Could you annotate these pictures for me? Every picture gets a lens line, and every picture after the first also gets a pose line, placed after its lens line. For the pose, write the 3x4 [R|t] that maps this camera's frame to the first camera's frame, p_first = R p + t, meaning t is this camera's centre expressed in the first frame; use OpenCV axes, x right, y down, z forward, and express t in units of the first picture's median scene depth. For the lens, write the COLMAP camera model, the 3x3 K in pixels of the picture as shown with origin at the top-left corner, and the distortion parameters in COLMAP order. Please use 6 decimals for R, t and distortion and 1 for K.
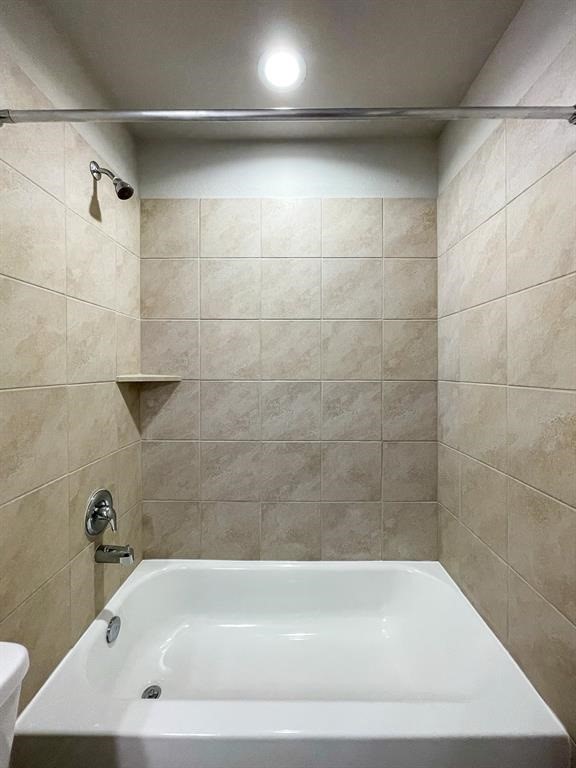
lens RADIAL K [[313.5, 0, 283.8], [0, 313.5, 369.0], [0, 0, 1]] dist [-0.000936, -0.000029]
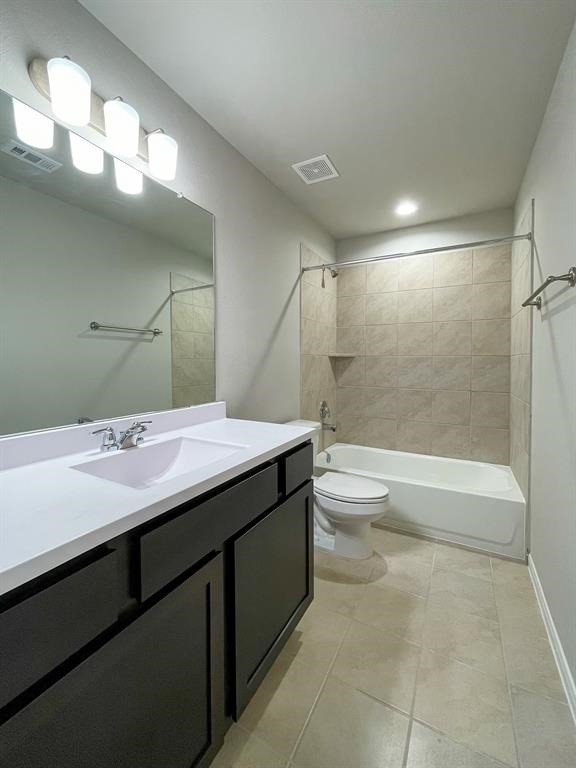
lens RADIAL K [[313.5, 0, 283.8], [0, 313.5, 369.0], [0, 0, 1]] dist [-0.000936, -0.000029]
pose [[0.882188, 0.015917, -0.470629, 0.216182], [-0.004193, 0.999654, 0.025950, 0.067469], [0.470879, -0.020919, 0.881950, -1.002149]]
